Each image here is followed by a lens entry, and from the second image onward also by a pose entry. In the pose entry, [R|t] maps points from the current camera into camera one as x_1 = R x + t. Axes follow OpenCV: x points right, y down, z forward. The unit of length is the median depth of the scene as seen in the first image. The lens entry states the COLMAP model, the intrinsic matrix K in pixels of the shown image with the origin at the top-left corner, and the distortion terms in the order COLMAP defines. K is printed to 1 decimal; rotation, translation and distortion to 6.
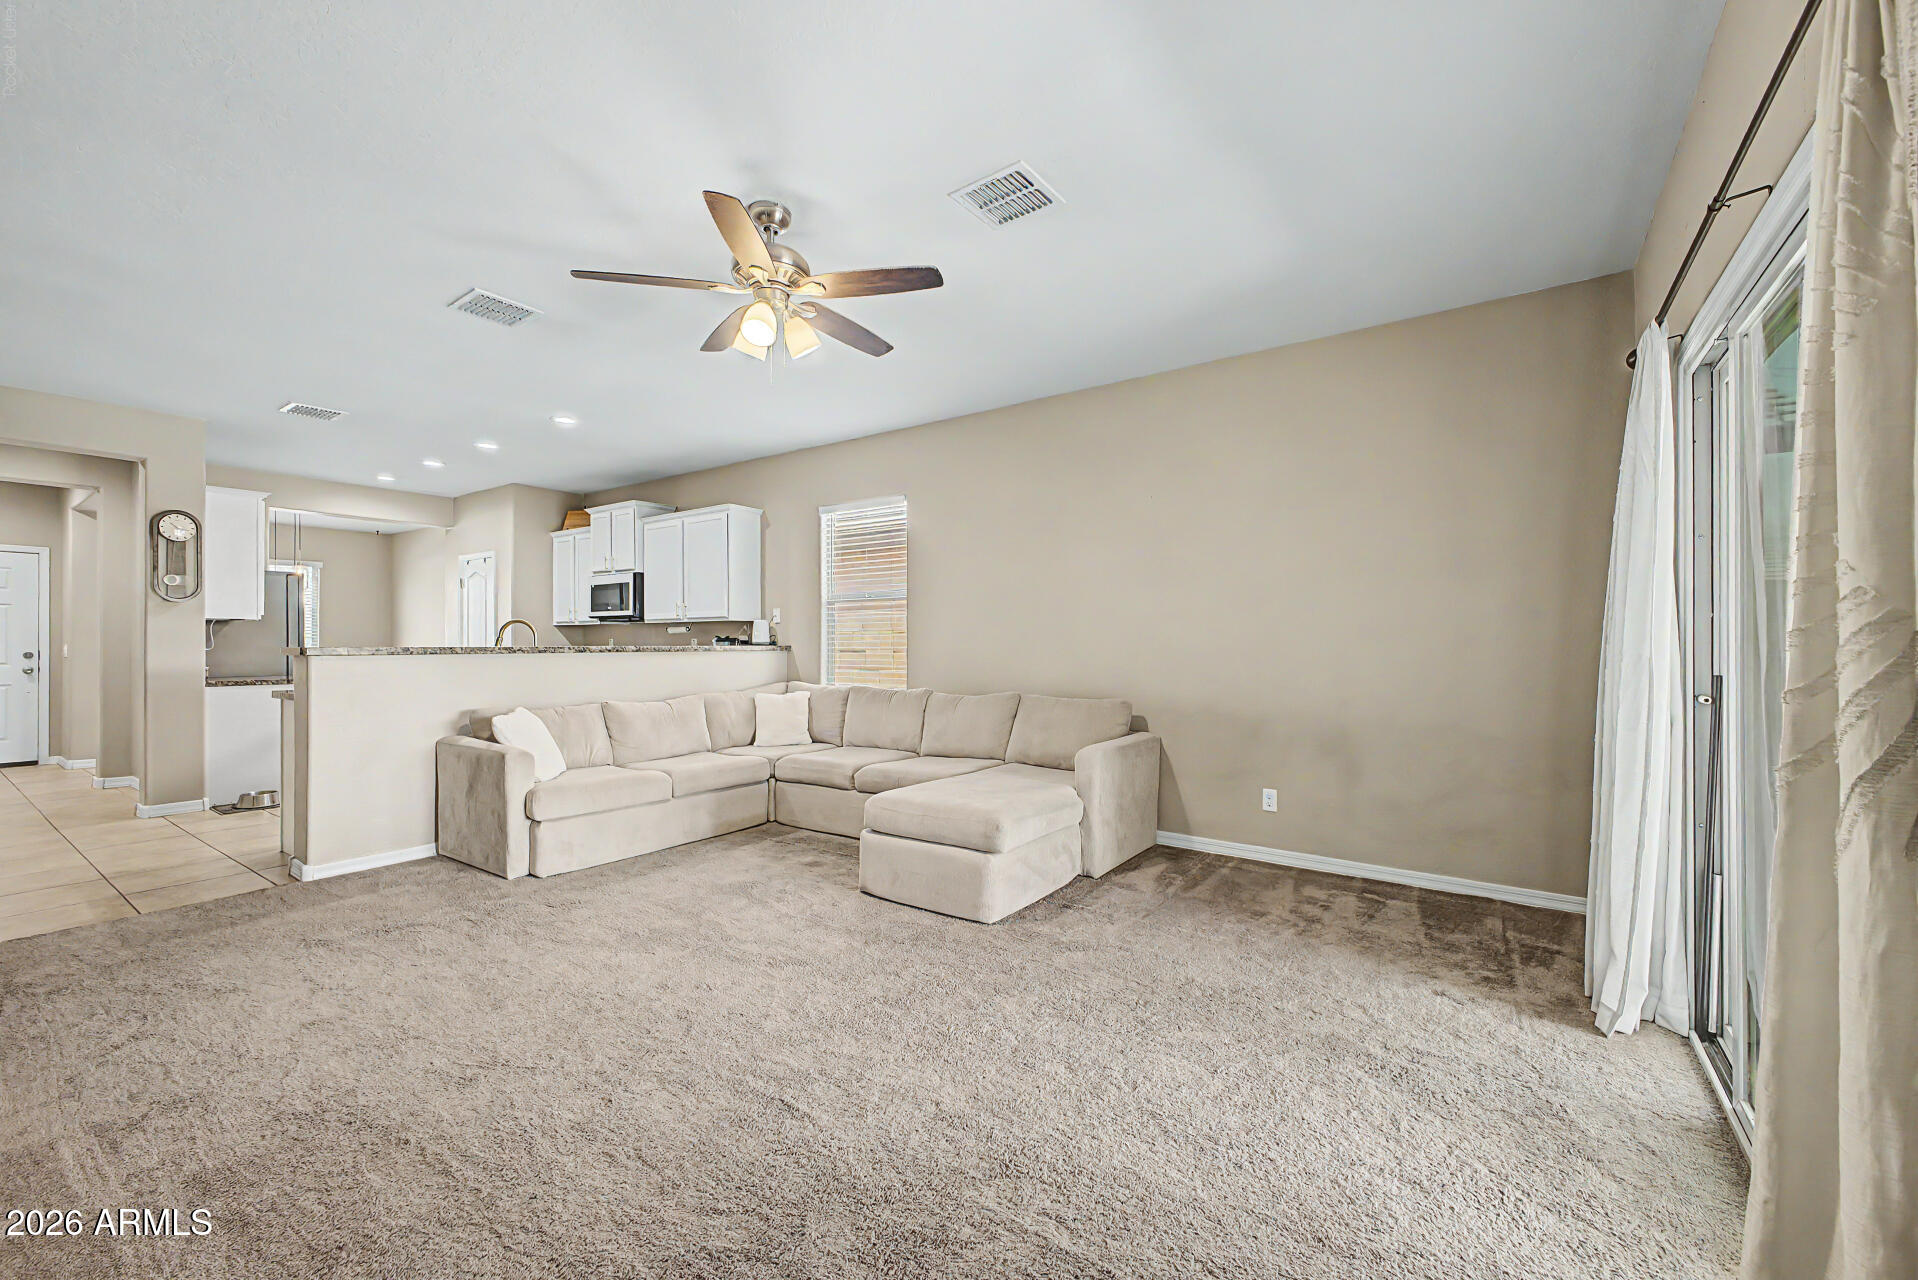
lens RADIAL K [[759.3, 0, 962.9], [0, 759.3, 640.8], [0, 0, 1]] dist [0.028142, -0.011024]
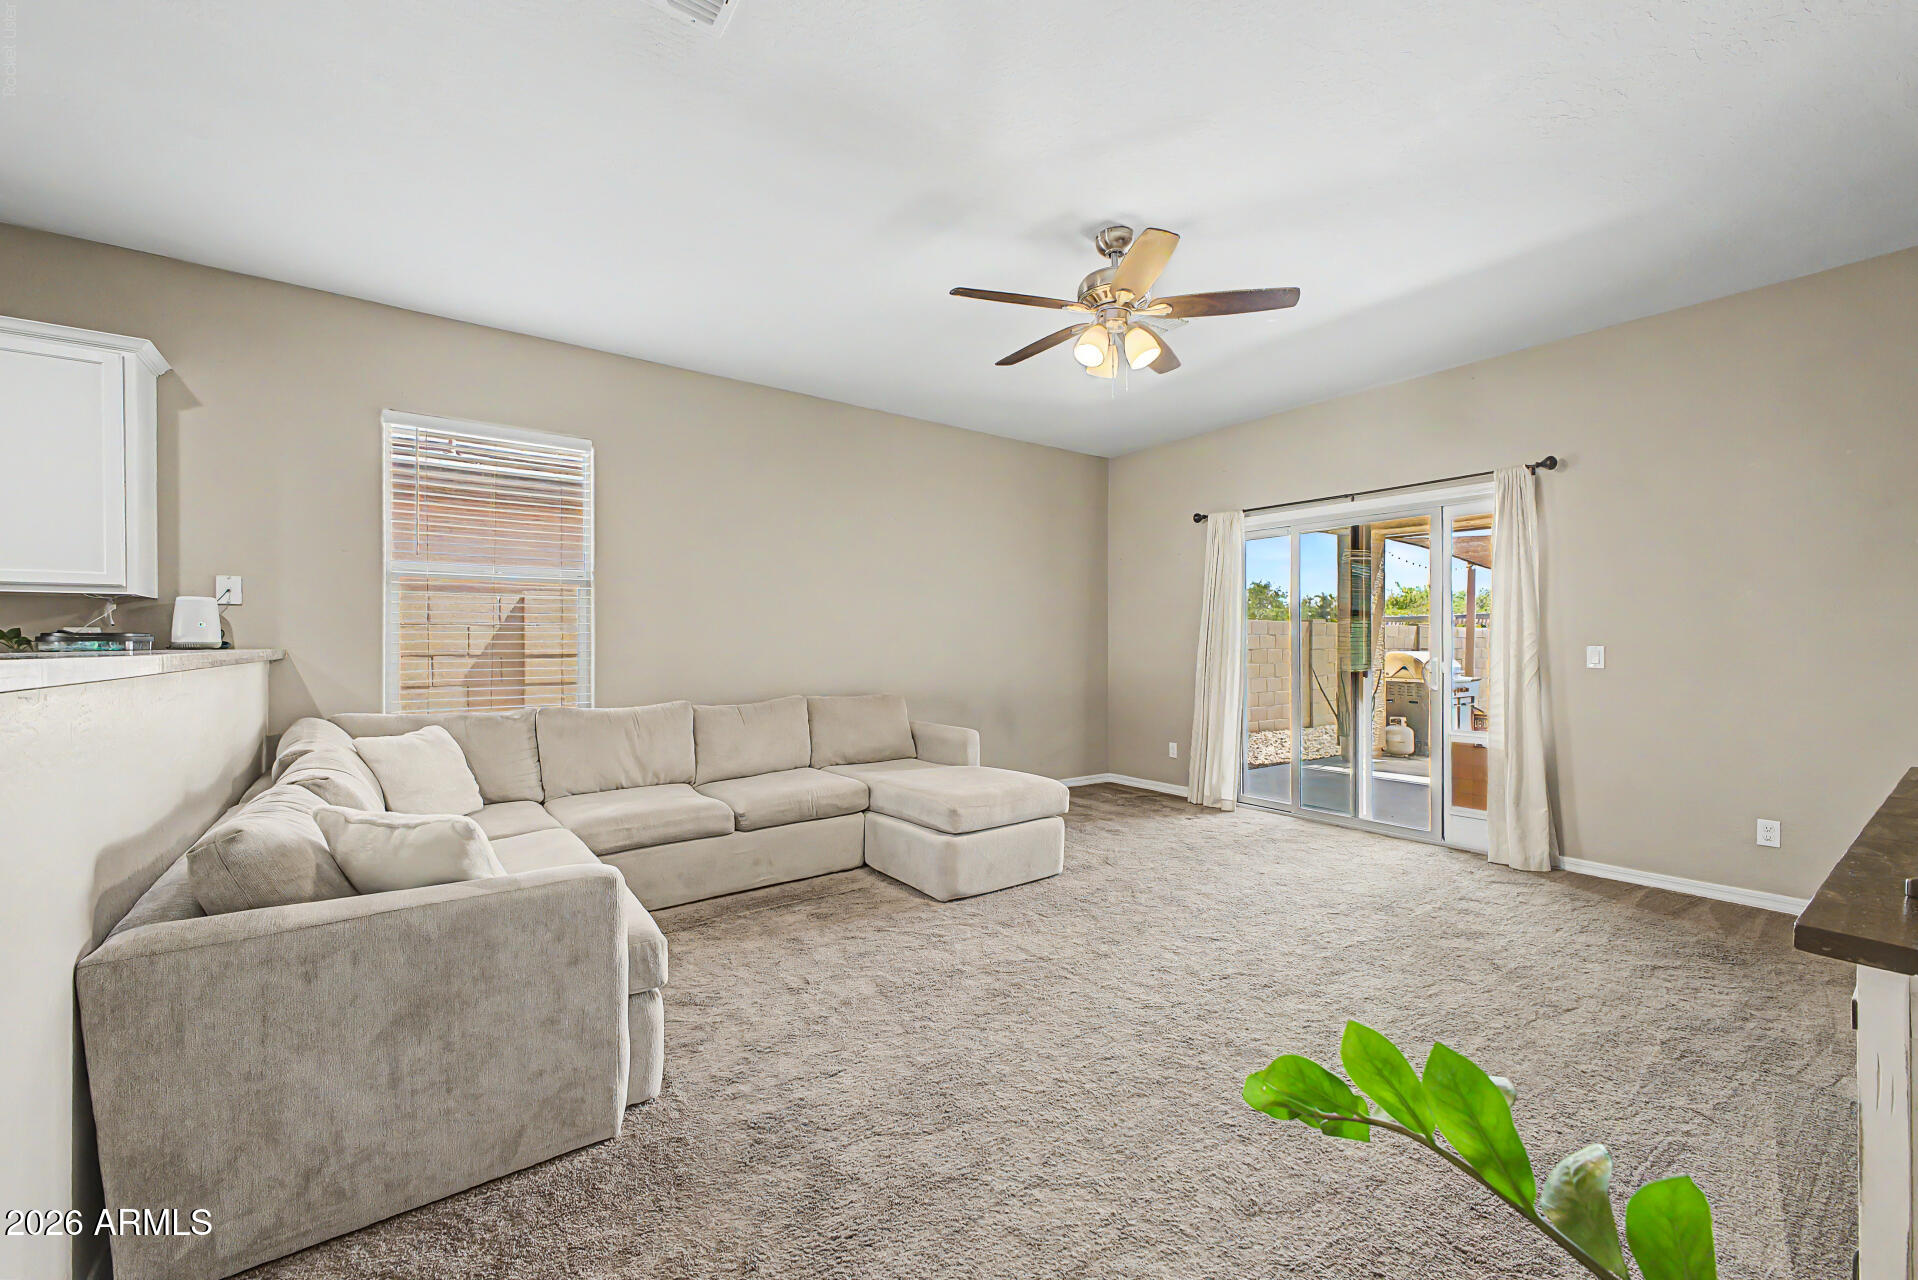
lens RADIAL K [[759.3, 0, 962.9], [0, 759.3, 640.8], [0, 0, 1]] dist [0.028142, -0.011024]
pose [[0.313456, 0.000860, 0.949602, -0.595601], [-0.001210, 0.999999, -0.000507, 0.000624], [-0.949602, -0.000990, 0.313457, 0.390688]]
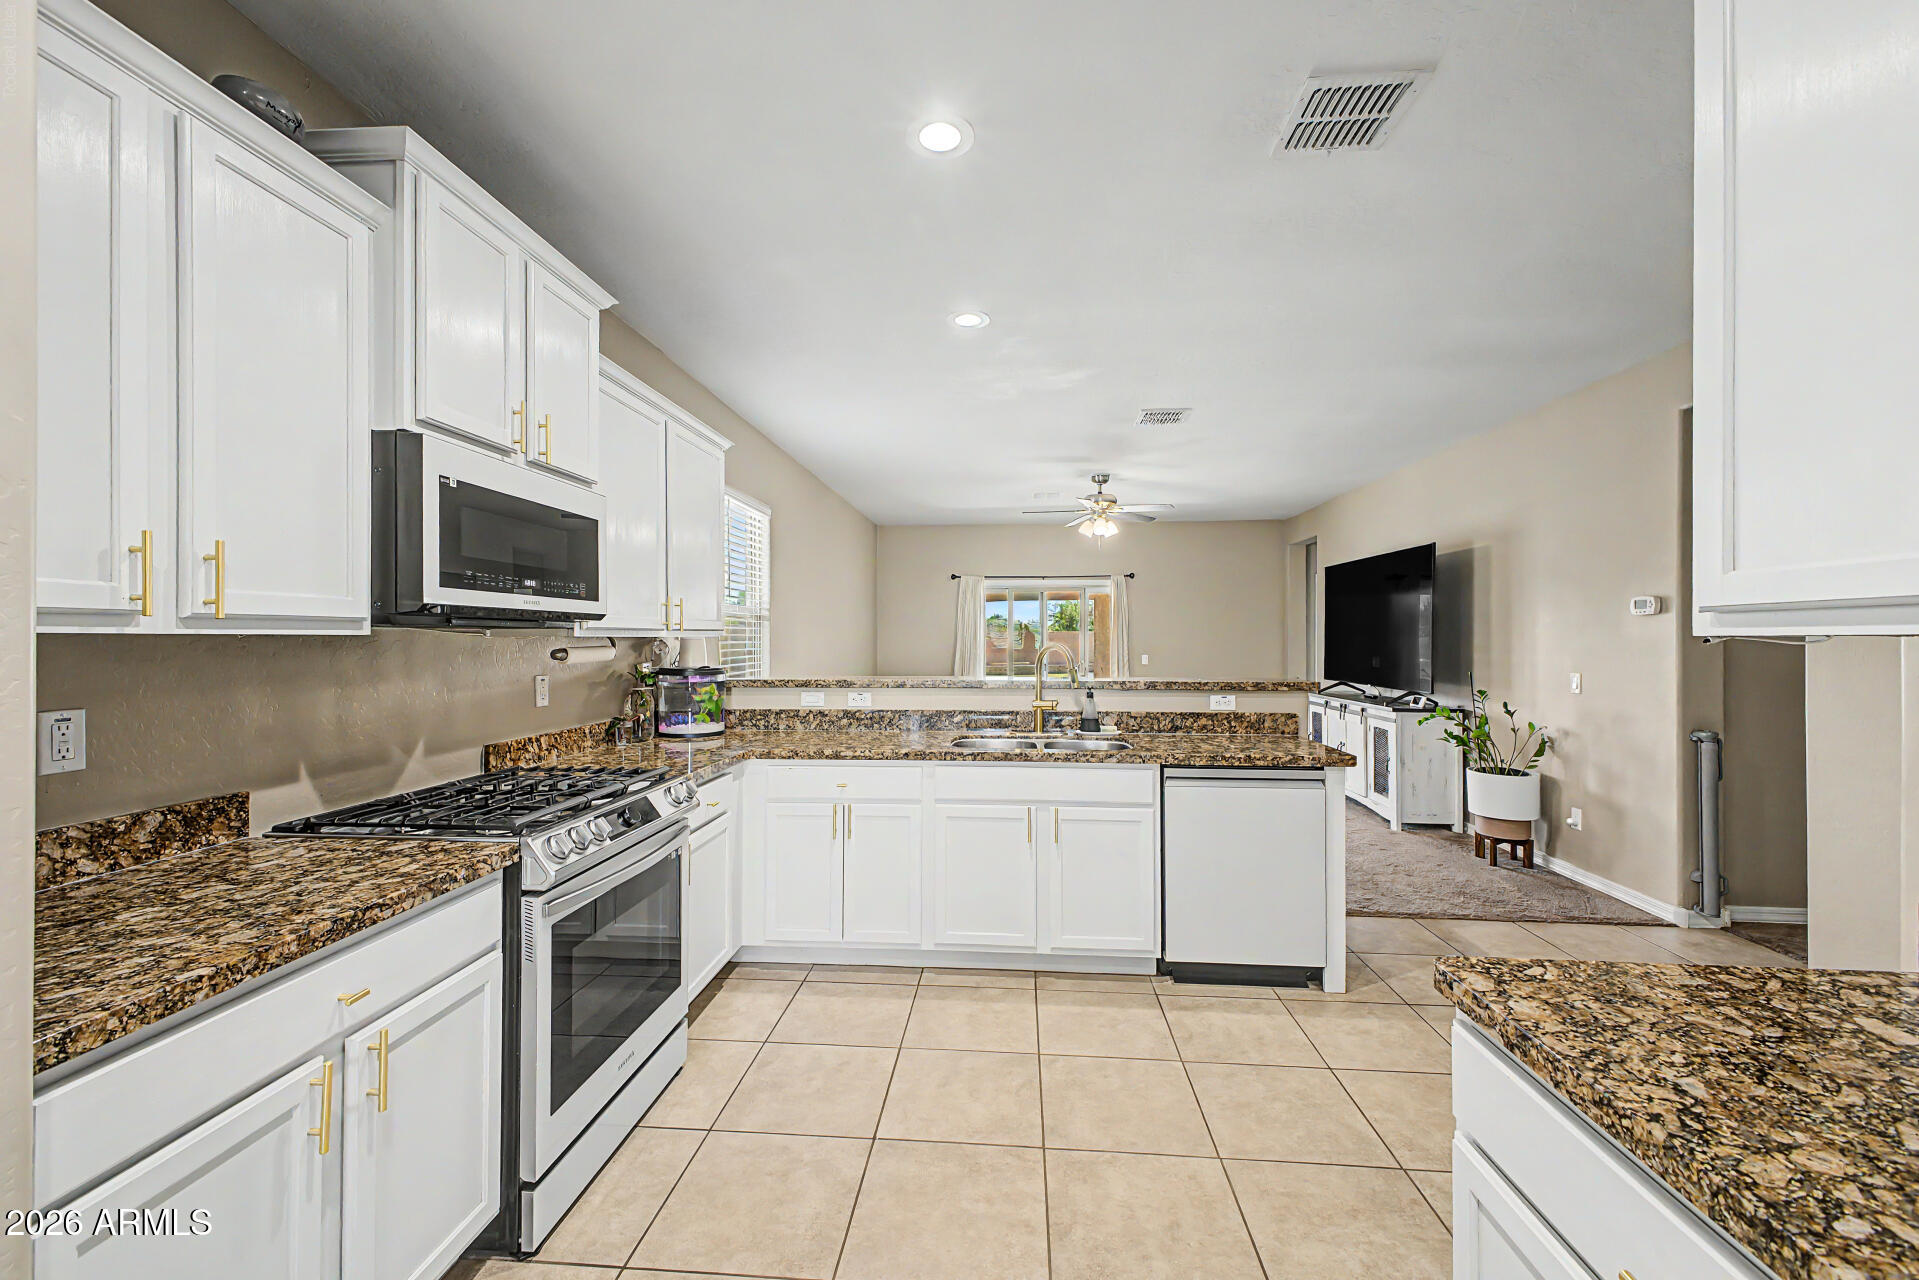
lens RADIAL K [[759.7, 0, 963.4], [0, 759.7, 640.8], [0, 0, 1]] dist [0.028142, -0.011024]
pose [[-0.509167, -0.003080, 0.860662, -0.913845], [-0.003144, 0.999994, 0.001719, -0.025083], [-0.860662, -0.001831, -0.509173, 1.128653]]
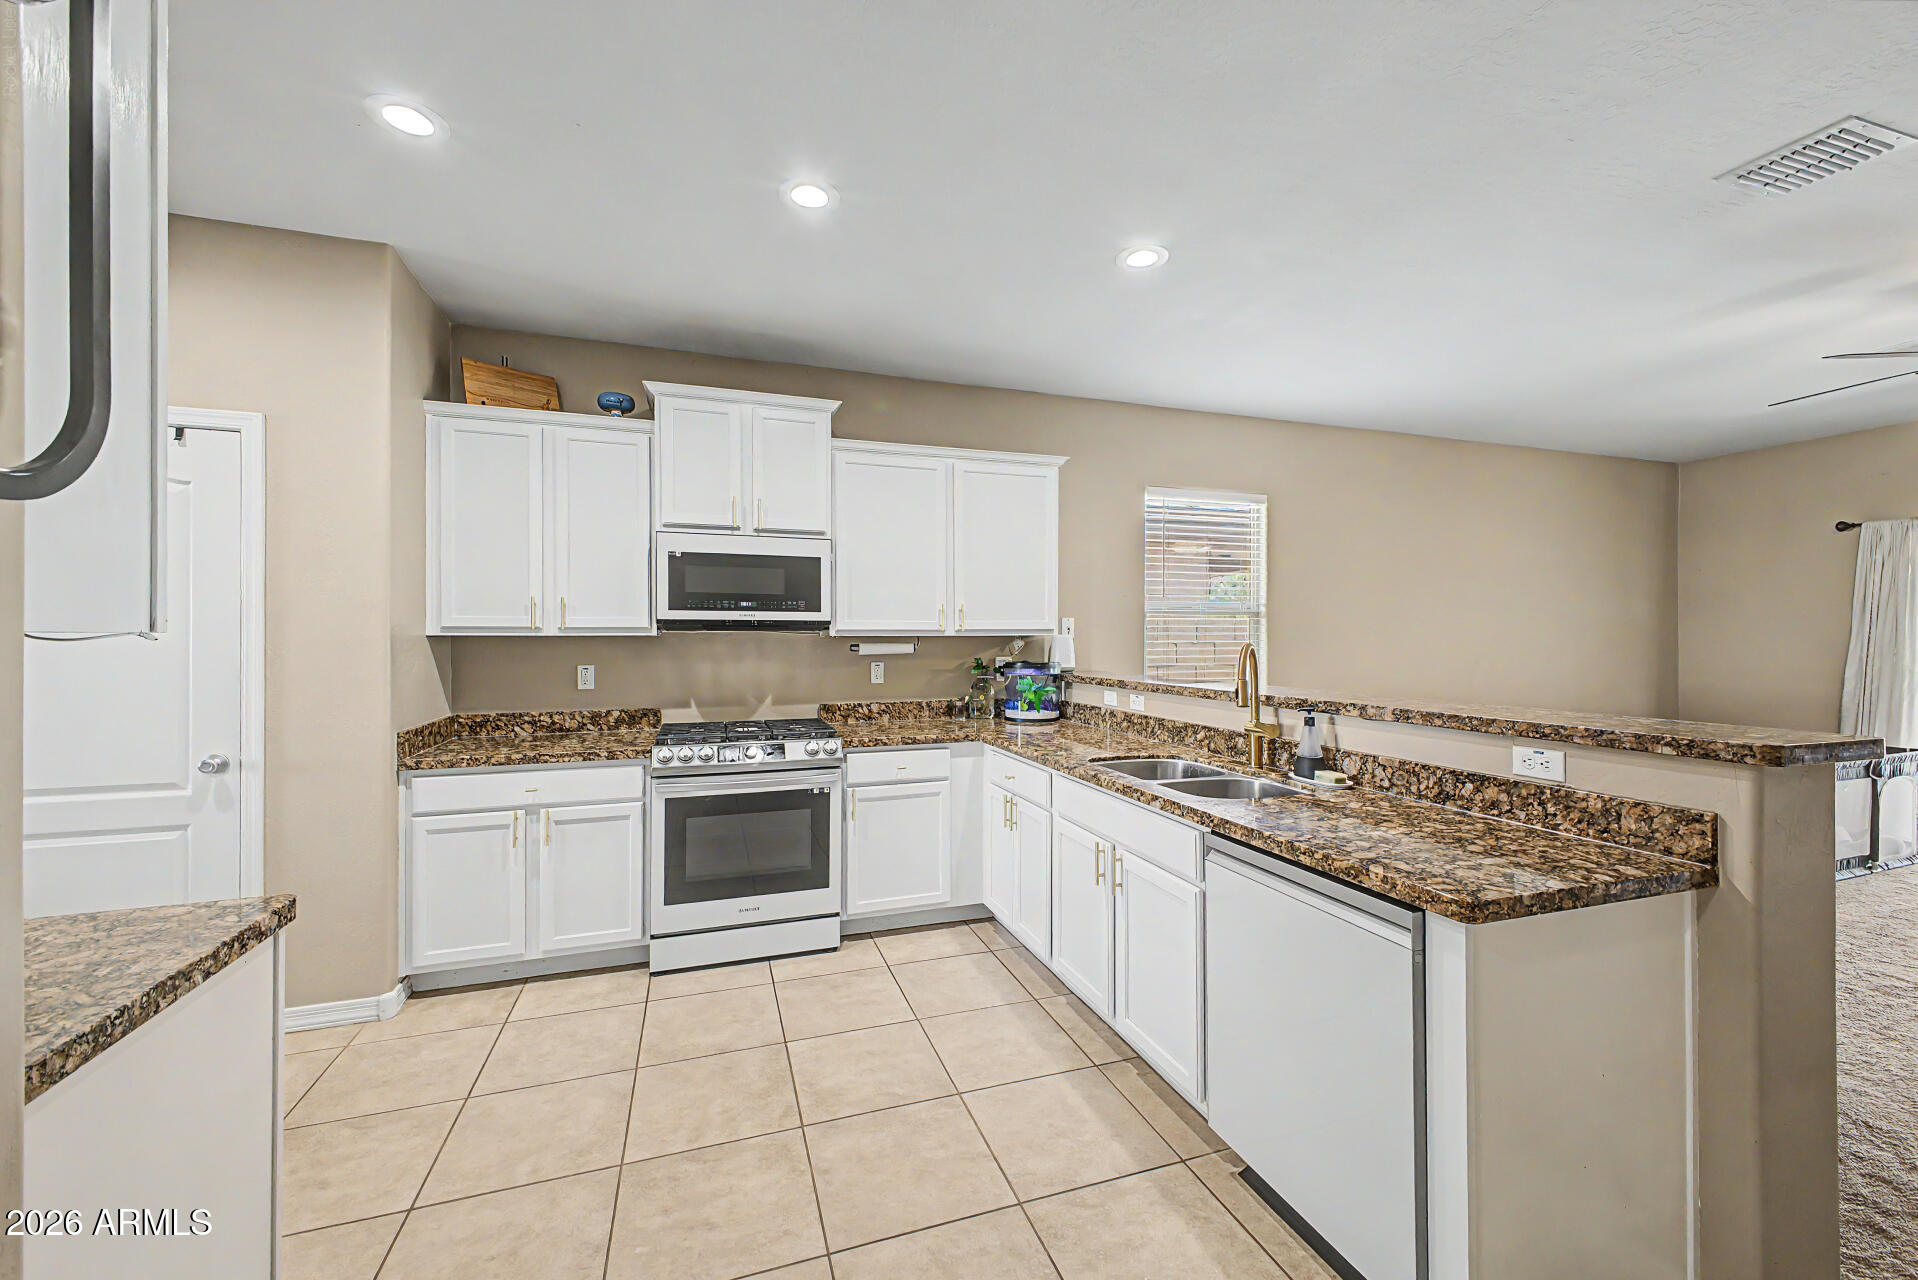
lens RADIAL K [[759.3, 0, 962.9], [0, 759.3, 640.8], [0, 0, 1]] dist [0.028142, -0.011024]
pose [[0.590841, -0.004071, 0.806778, -0.882157], [-0.001523, 0.999980, 0.006161, -0.025798], [-0.806787, -0.004869, 0.590823, 0.679326]]
